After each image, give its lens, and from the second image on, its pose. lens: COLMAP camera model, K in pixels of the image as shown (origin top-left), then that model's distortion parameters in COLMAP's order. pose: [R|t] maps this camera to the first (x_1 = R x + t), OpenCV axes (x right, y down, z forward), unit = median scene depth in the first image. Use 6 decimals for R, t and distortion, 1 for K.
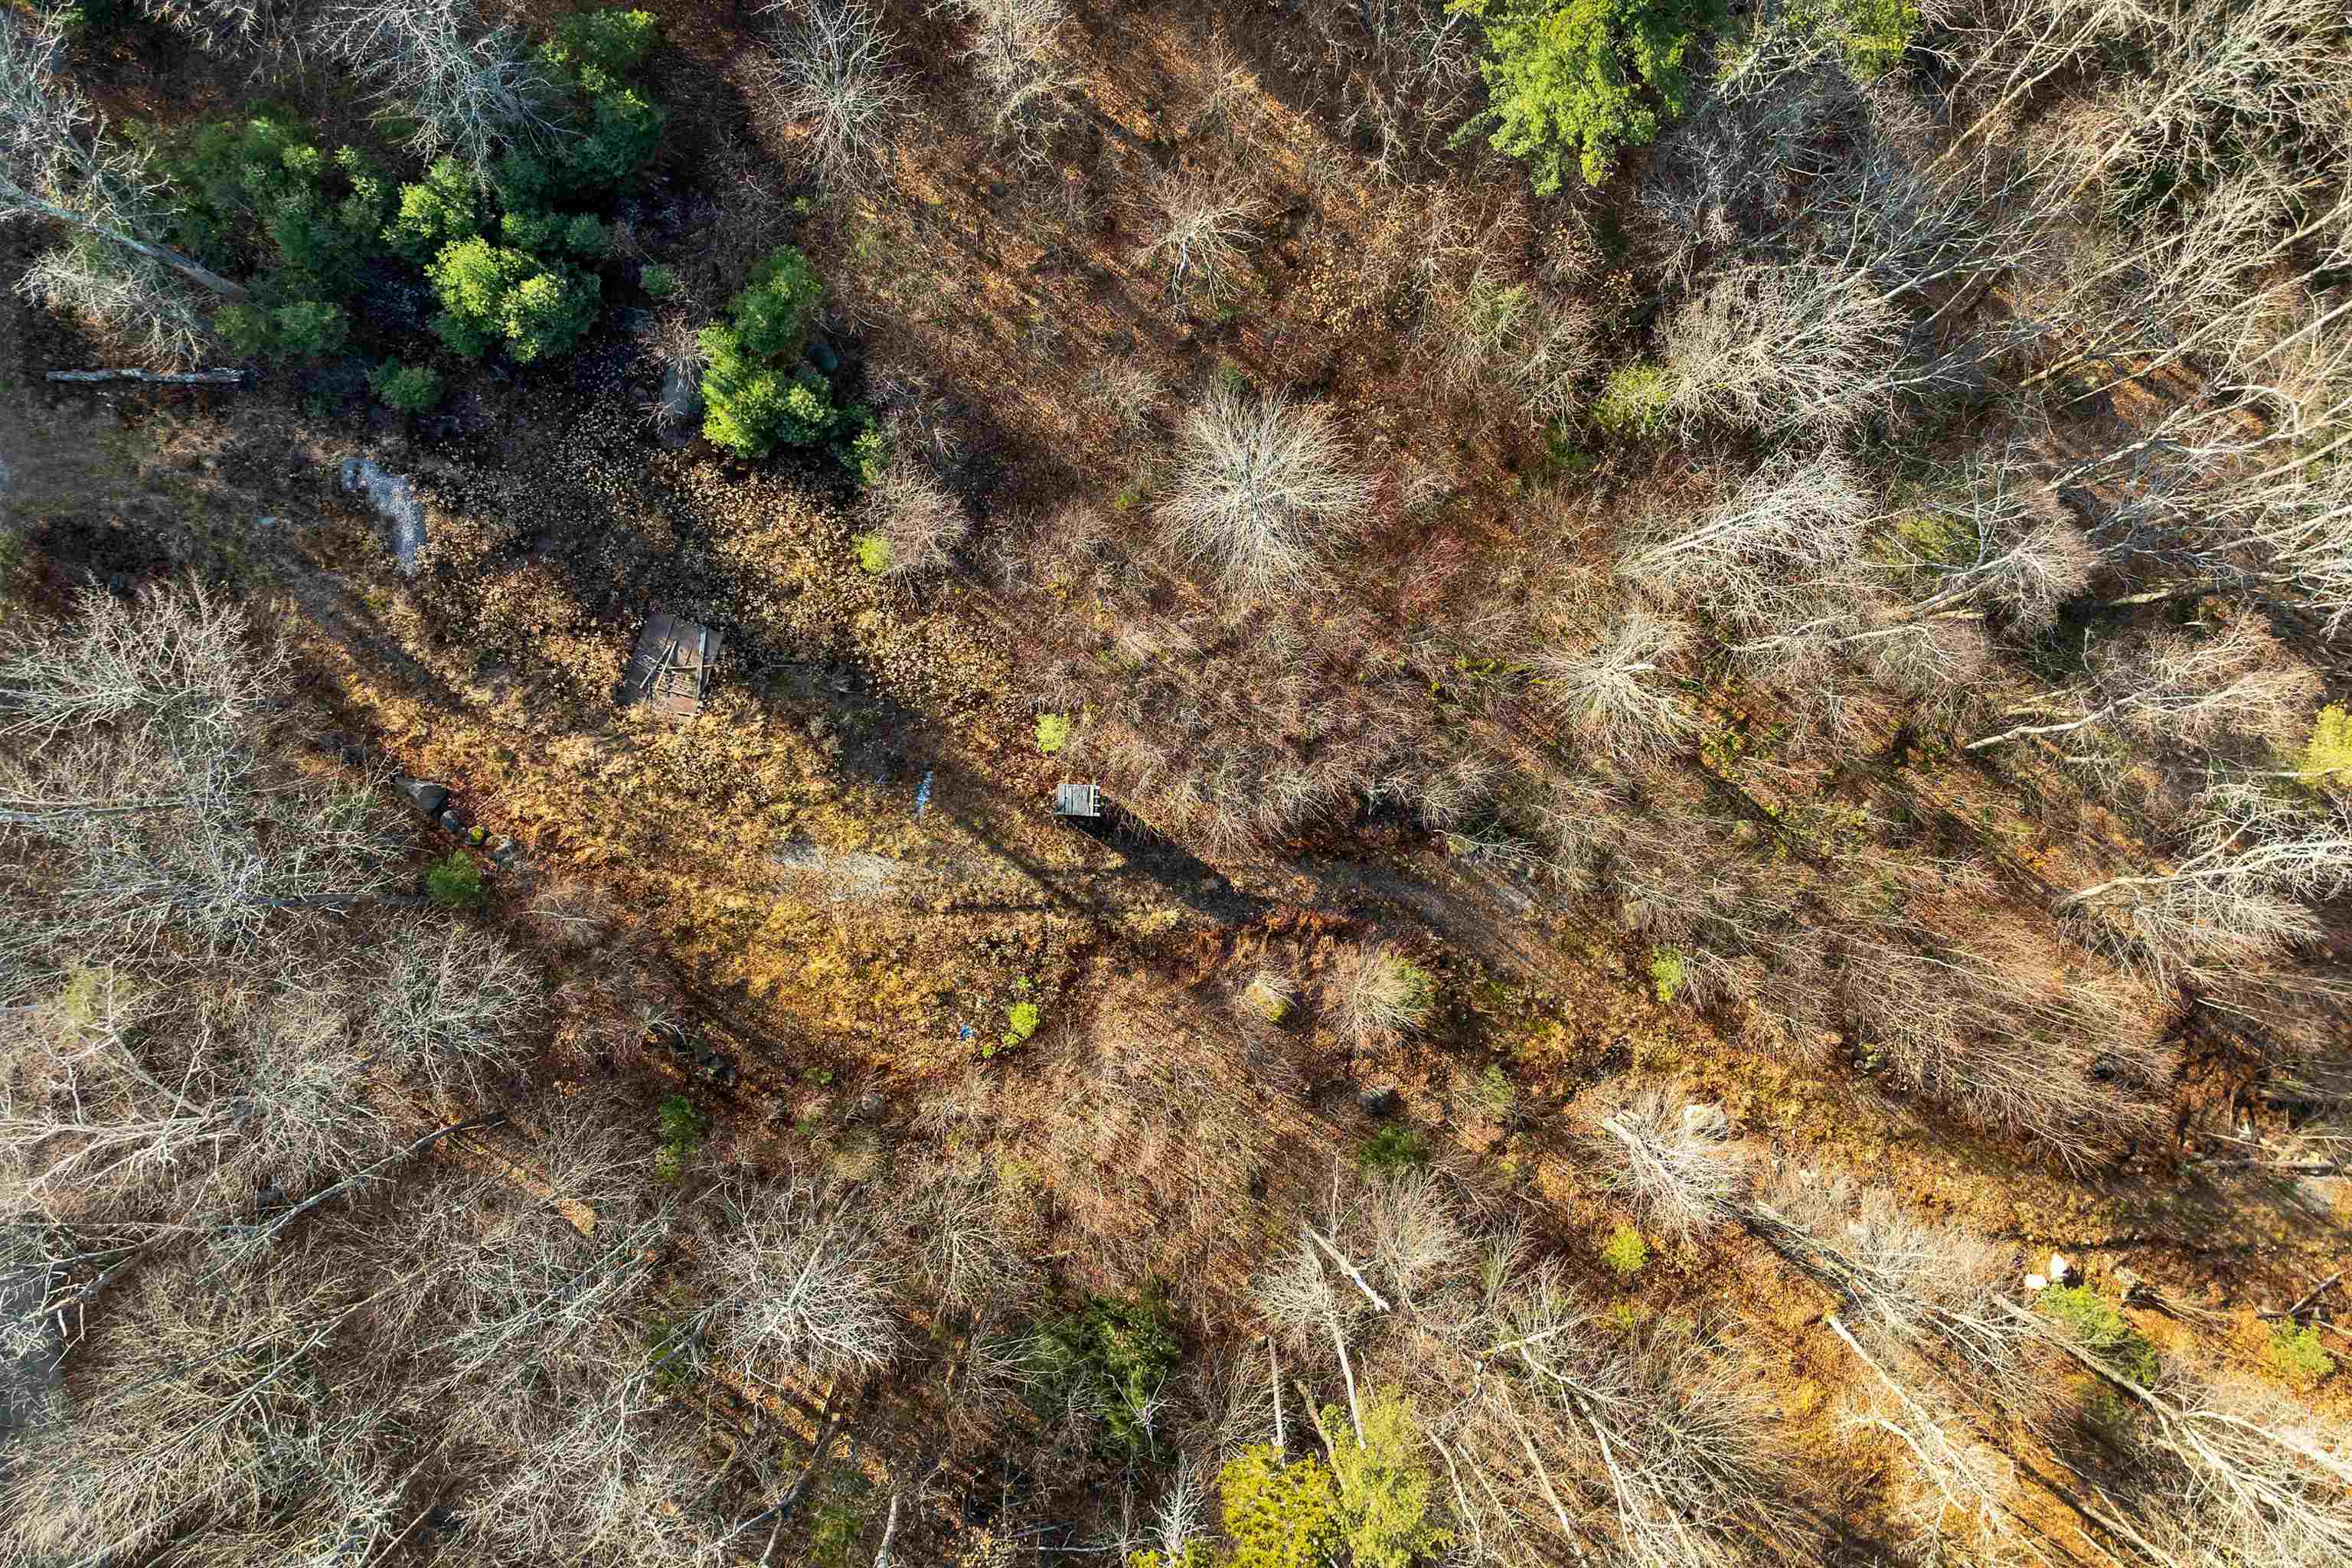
lens RADIAL K [[1693.5, 0, 1177.0], [0, 1693.5, 714.2], [0, 0, 1]] dist [-0.002606, -0.041094]
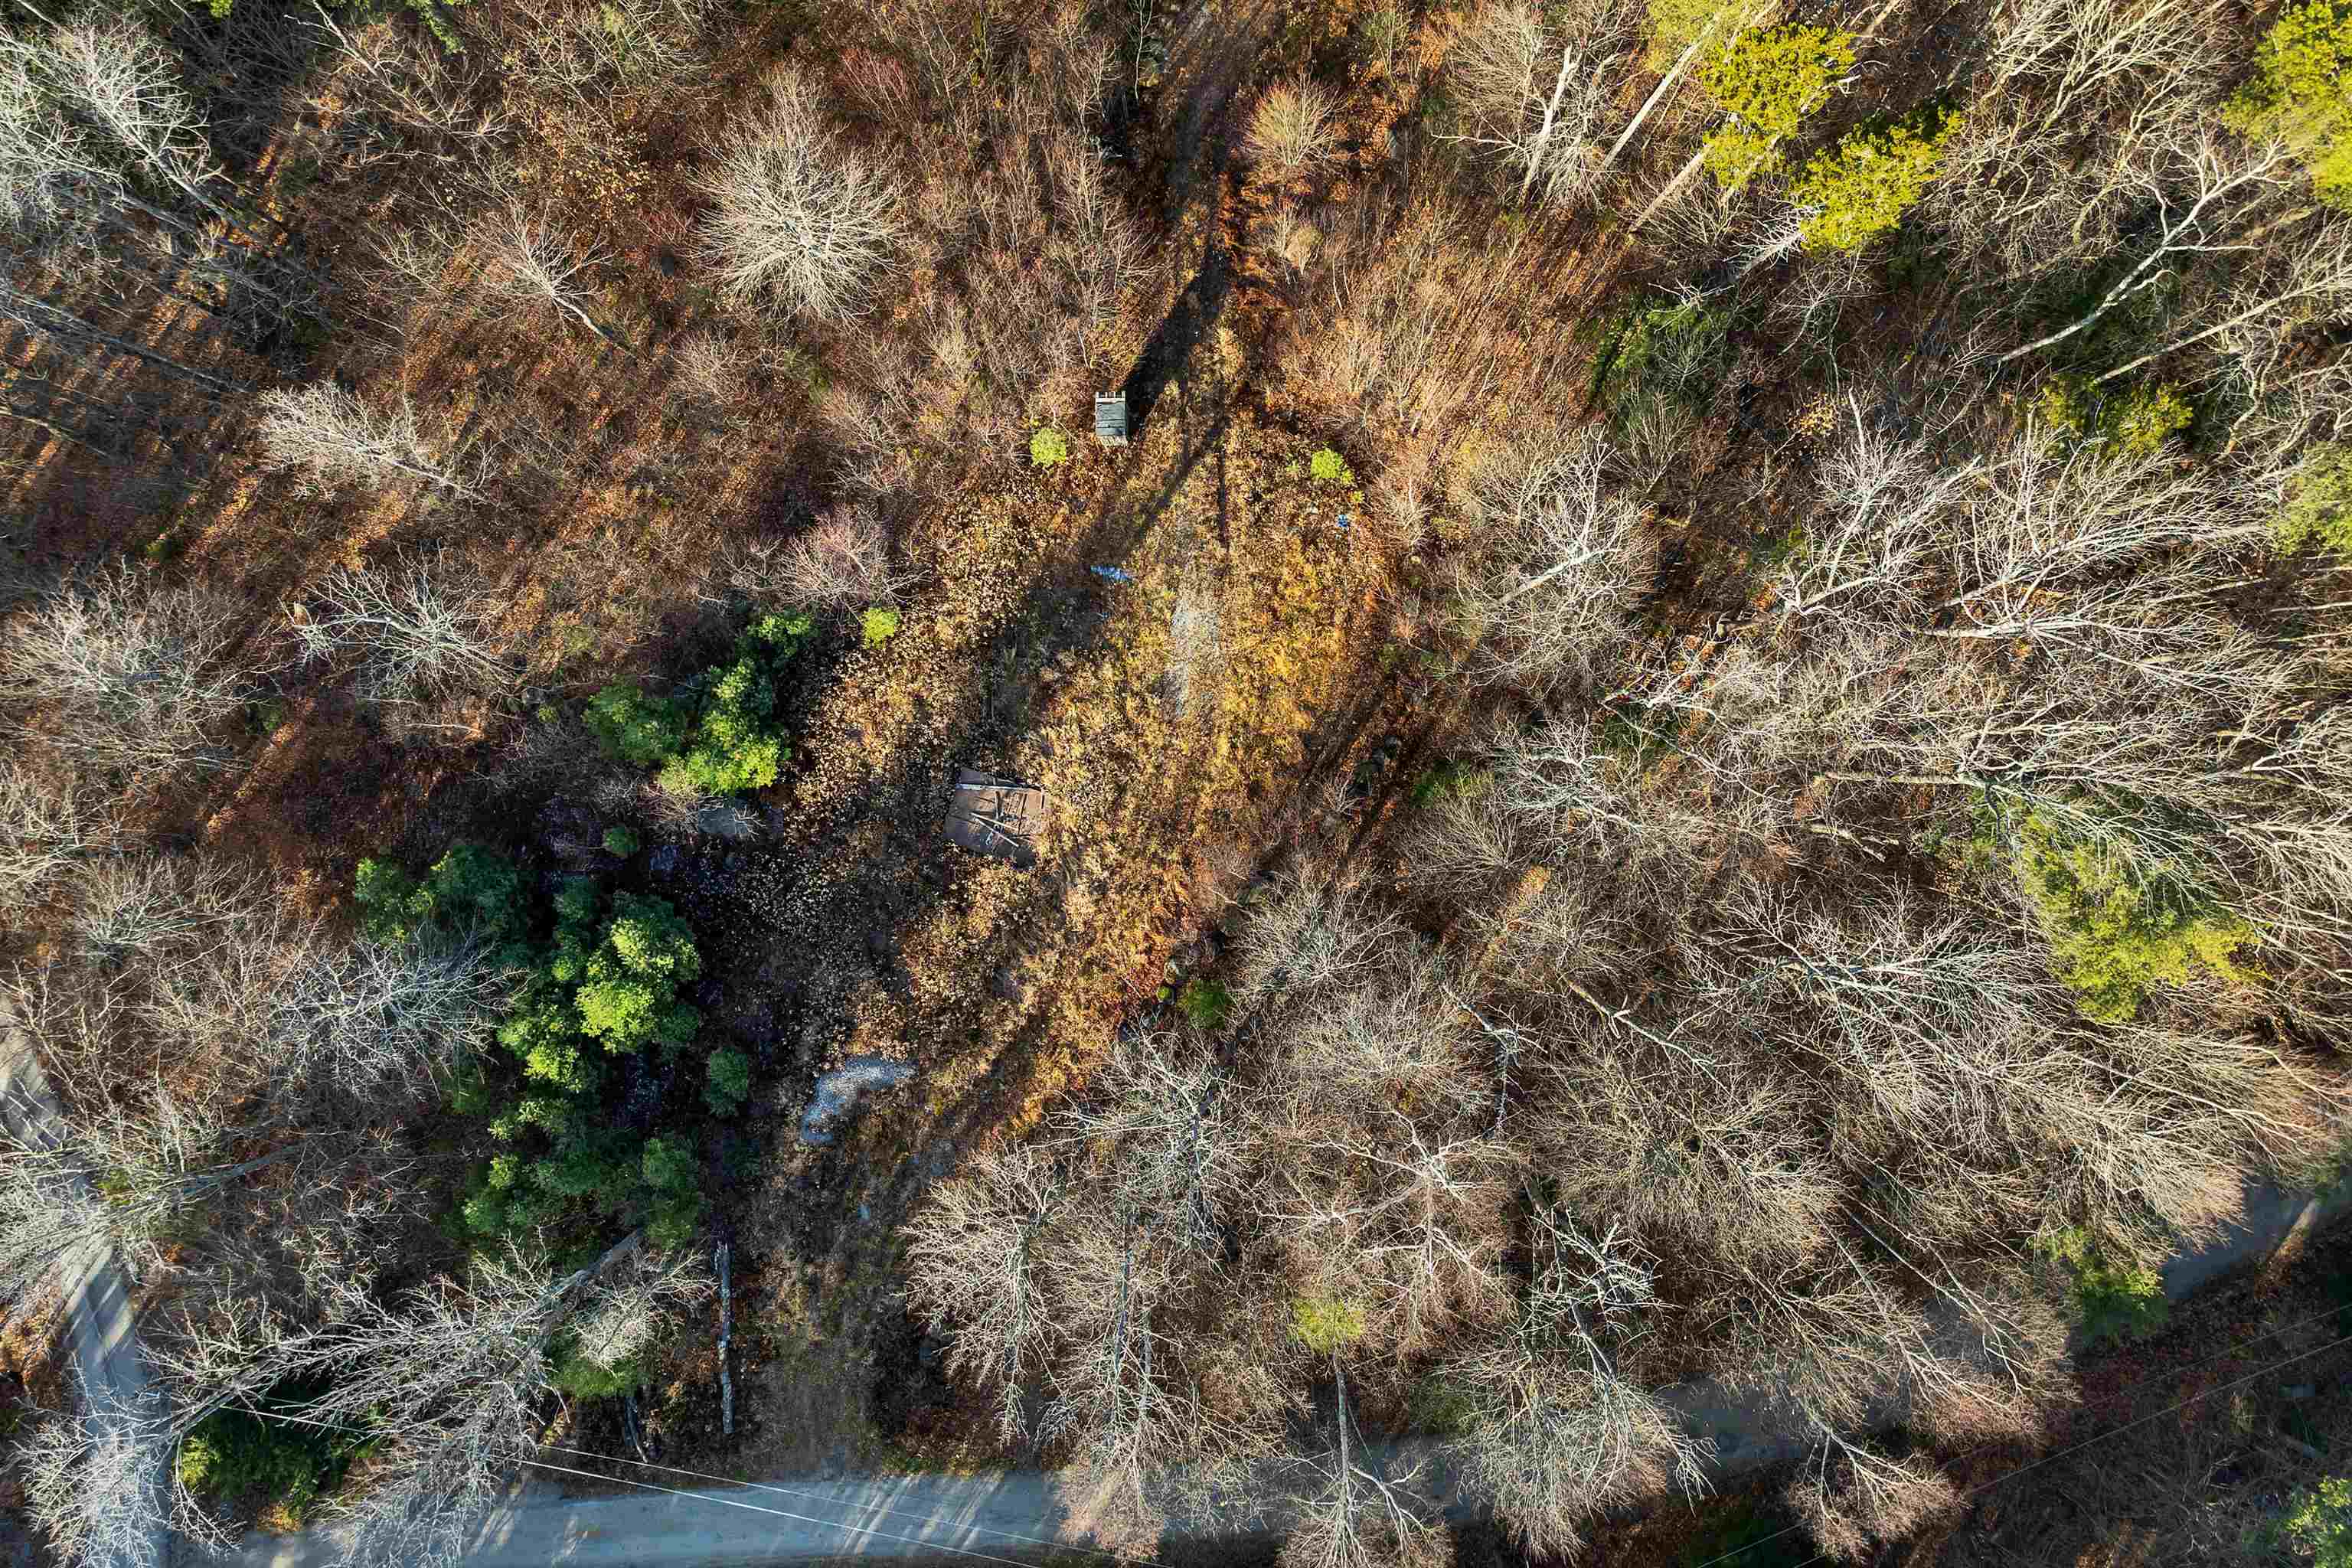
lens RADIAL K [[1693.5, 0, 1177.0], [0, 1693.5, 714.2], [0, 0, 1]] dist [-0.002606, -0.041094]
pose [[-0.036671, -0.999174, 0.017538, -0.259434], [0.999306, -0.036551, 0.007117, 0.076593], [-0.006471, 0.017787, 0.999821, -0.029463]]
